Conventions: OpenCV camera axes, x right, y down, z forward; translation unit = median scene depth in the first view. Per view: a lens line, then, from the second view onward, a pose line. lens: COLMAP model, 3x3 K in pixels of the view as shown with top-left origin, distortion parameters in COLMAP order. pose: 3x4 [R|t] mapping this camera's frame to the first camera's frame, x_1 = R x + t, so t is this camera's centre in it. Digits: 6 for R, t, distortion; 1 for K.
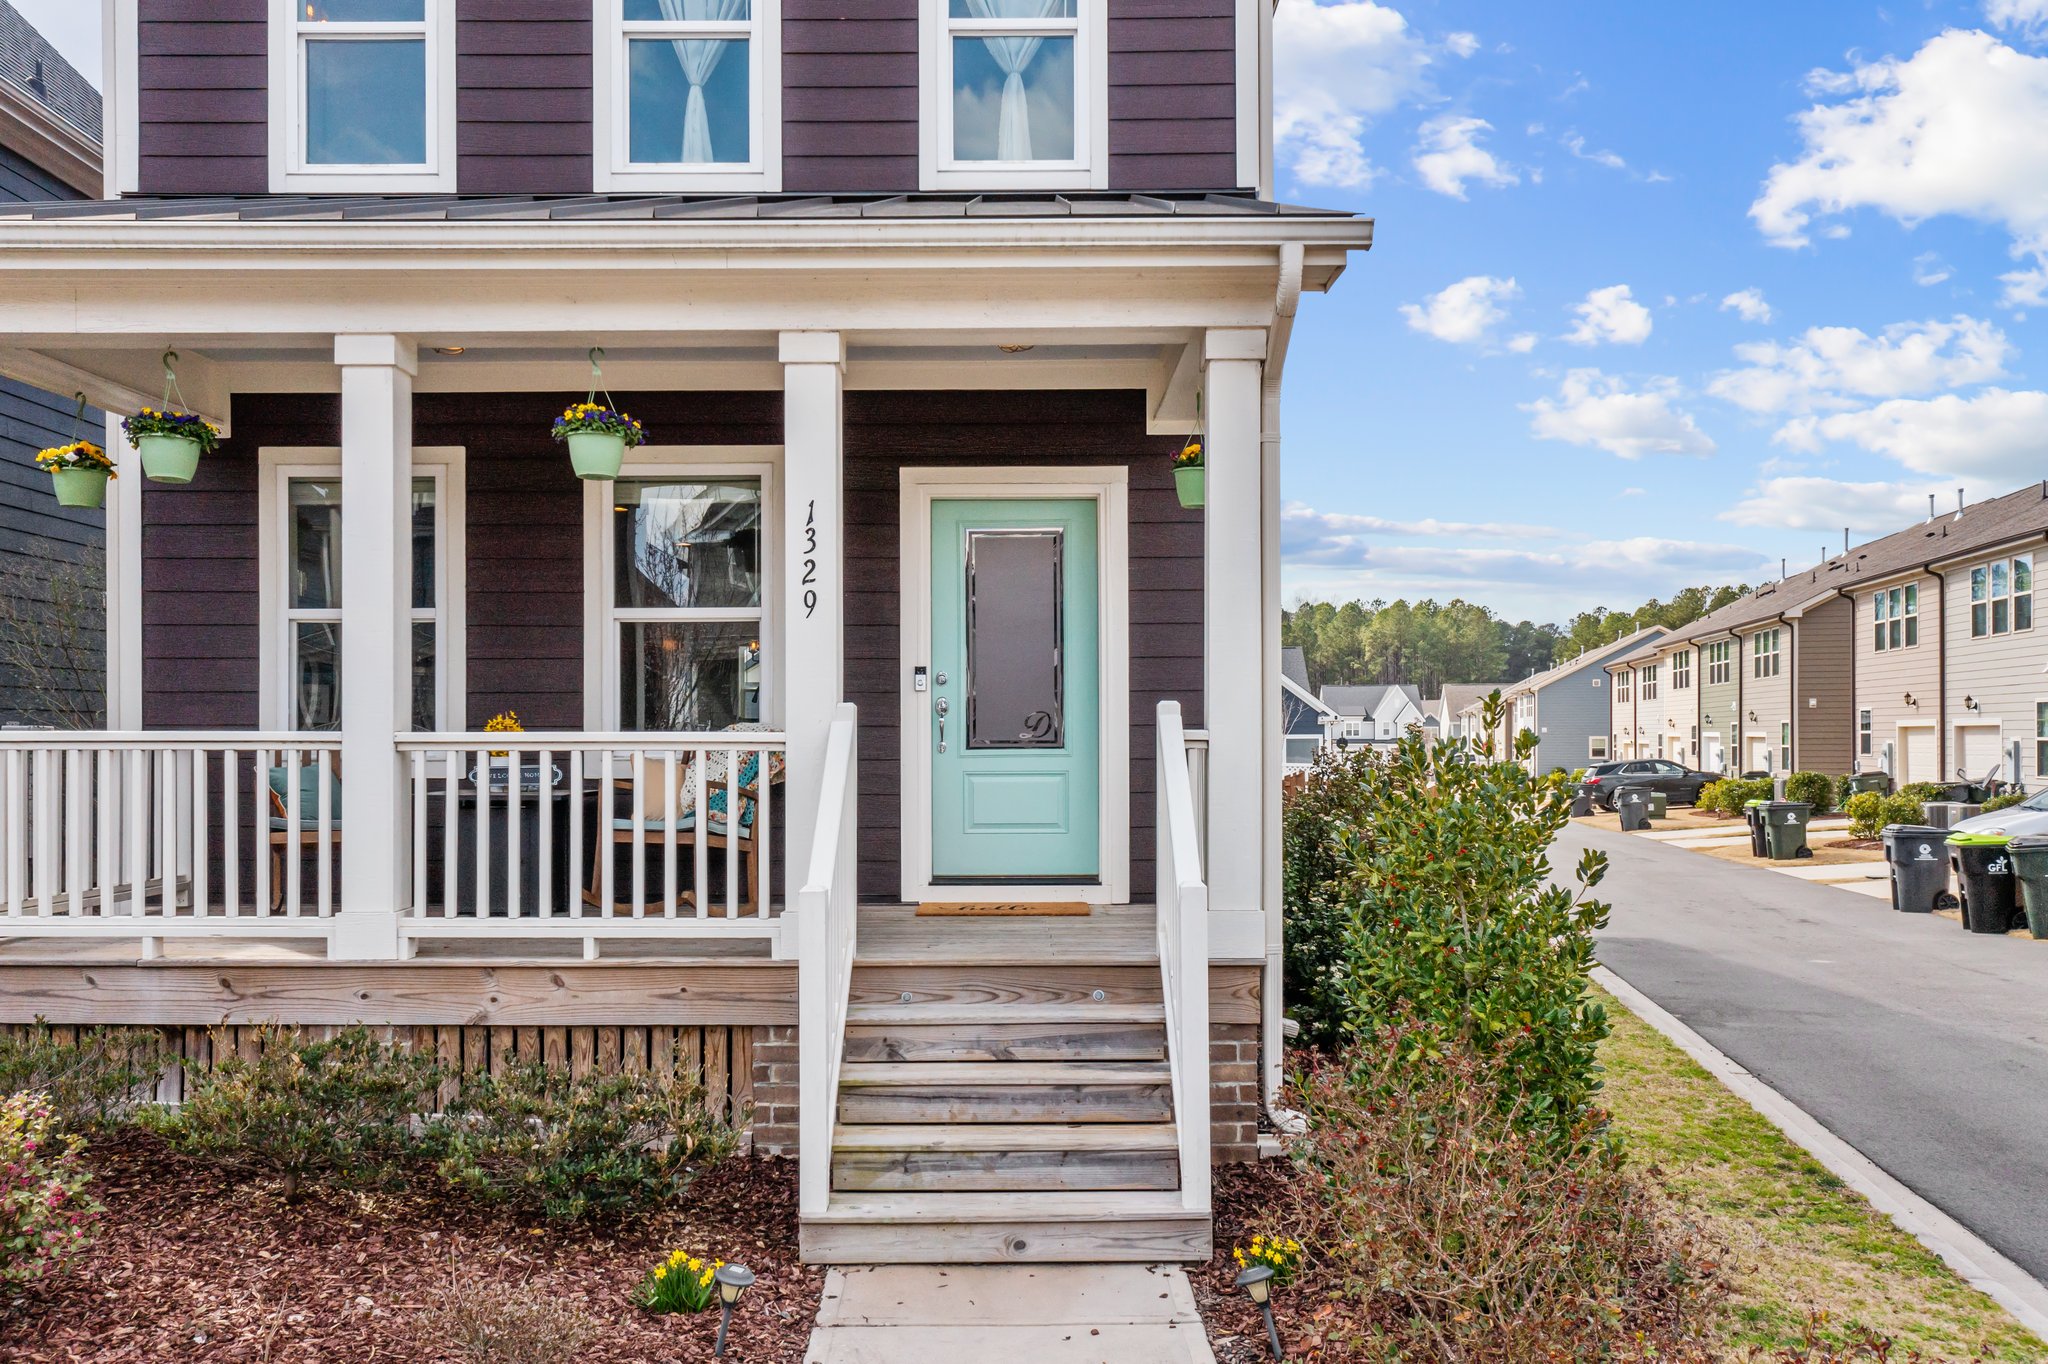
lens RADIAL K [[1637.2, 0, 1018.0], [0, 1637.2, 728.5], [0, 0, 1]] dist [-0.005152, 0.001033]
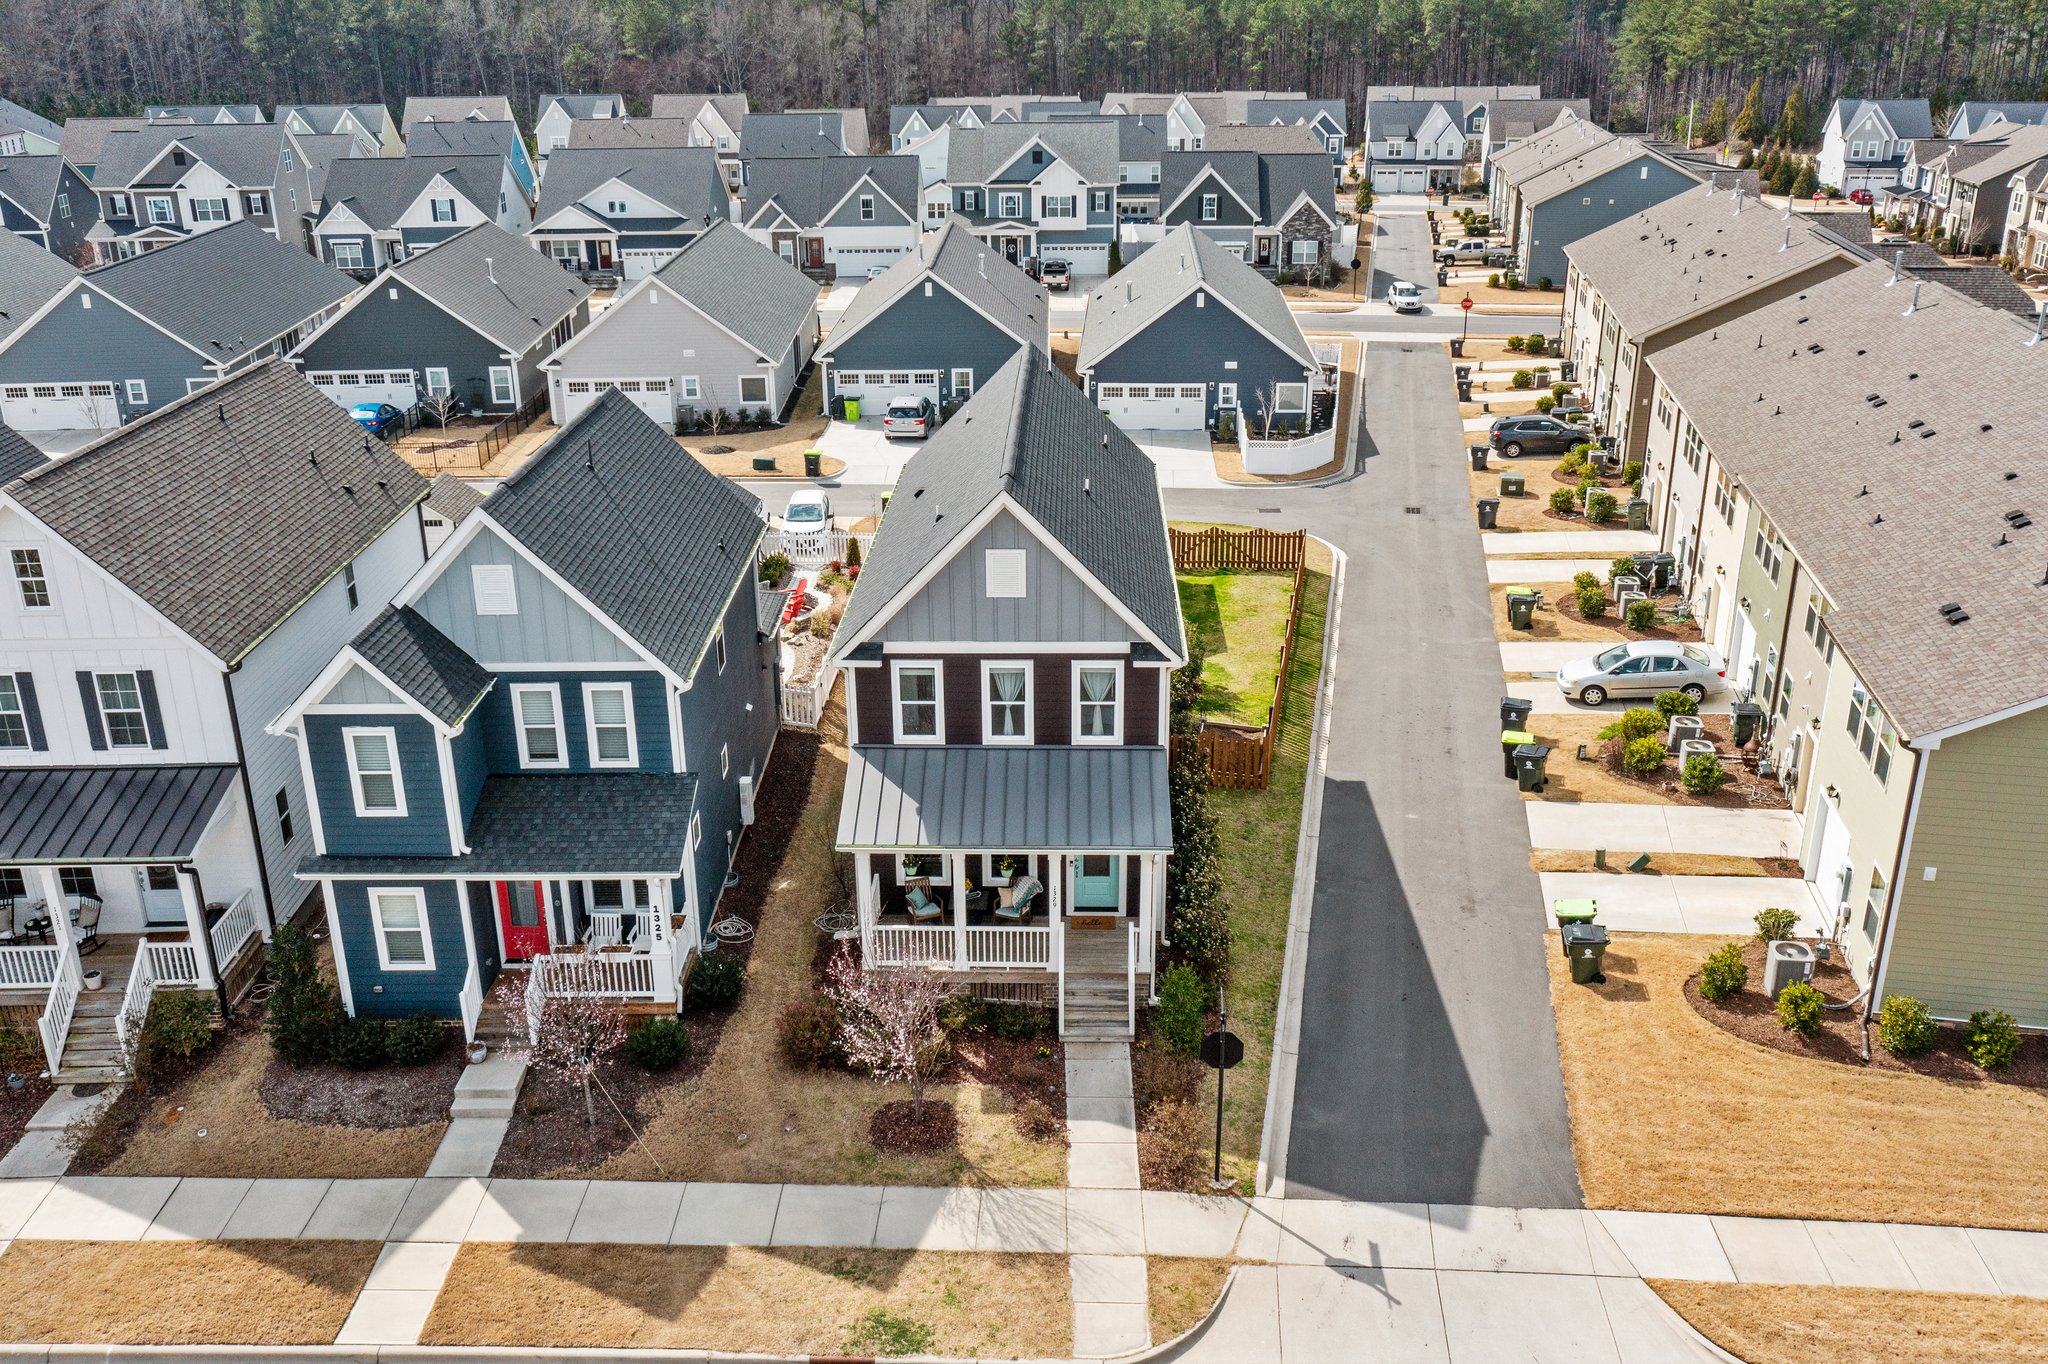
lens RADIAL K [[1646.1, 0, 1026.9], [0, 1646.1, 656.6], [0, 0, 1]] dist [0.002626, 0.007746]
pose [[0.999693, 0.002490, -0.024652, -0.033248], [0.006528, 0.933320, 0.358987, -0.871474], [0.023902, -0.359038, 0.933017, -1.124875]]
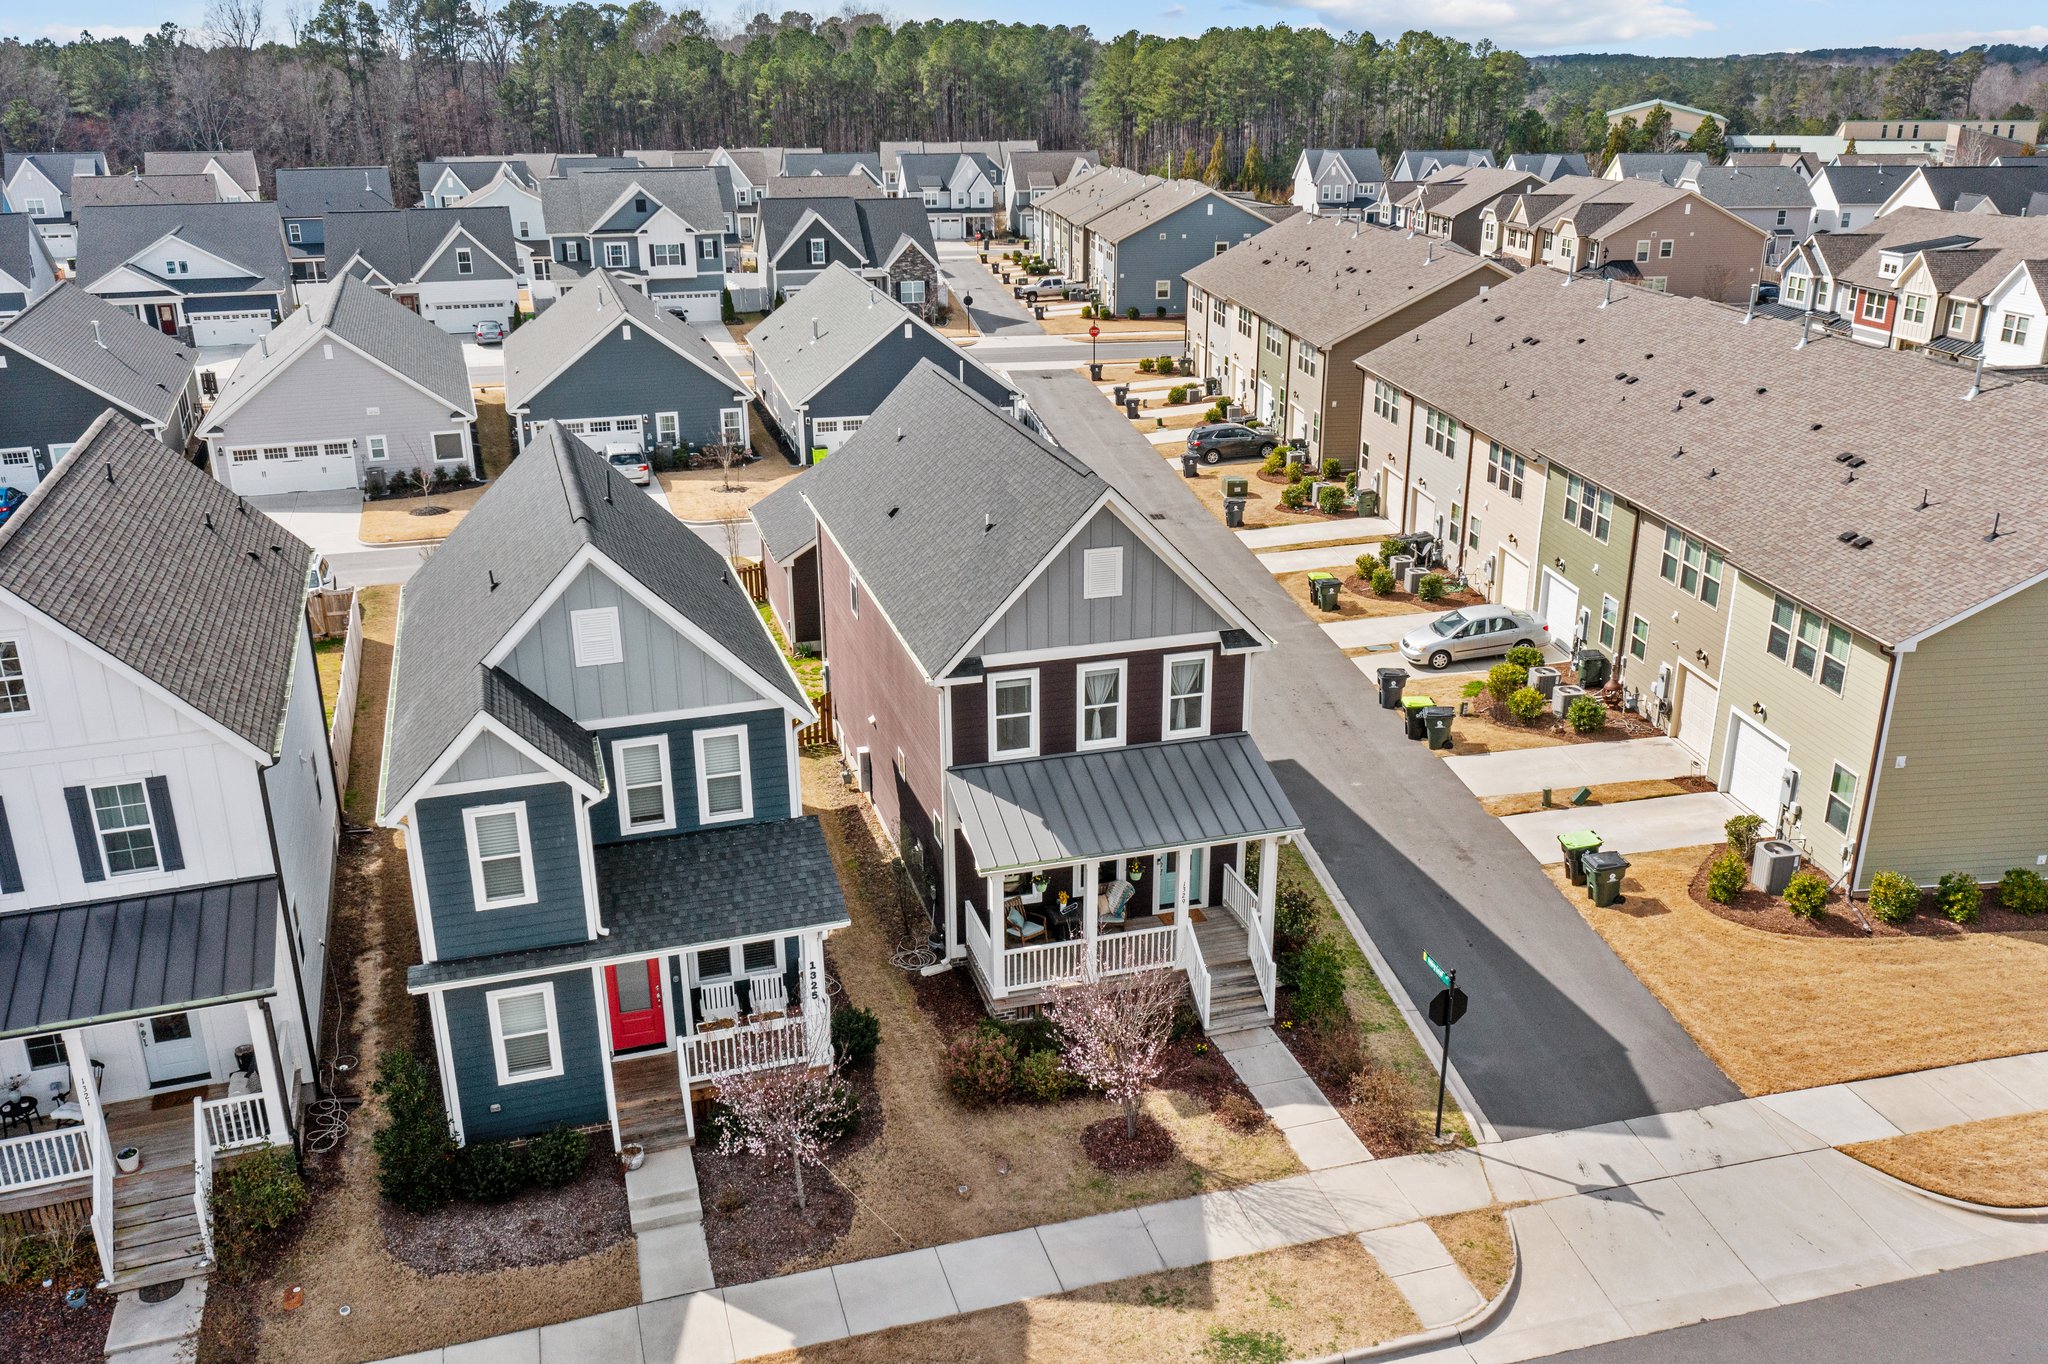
lens RADIAL K [[1587.3, 0, 1024.0], [0, 1587.3, 682.0], [0, 0, 1]] dist [0.003446, 0.006244]
pose [[0.958462, -0.102919, 0.266003, -0.607821], [0.003113, 0.936346, 0.351064, -0.804009], [-0.285202, -0.335653, 0.897773, -0.969469]]
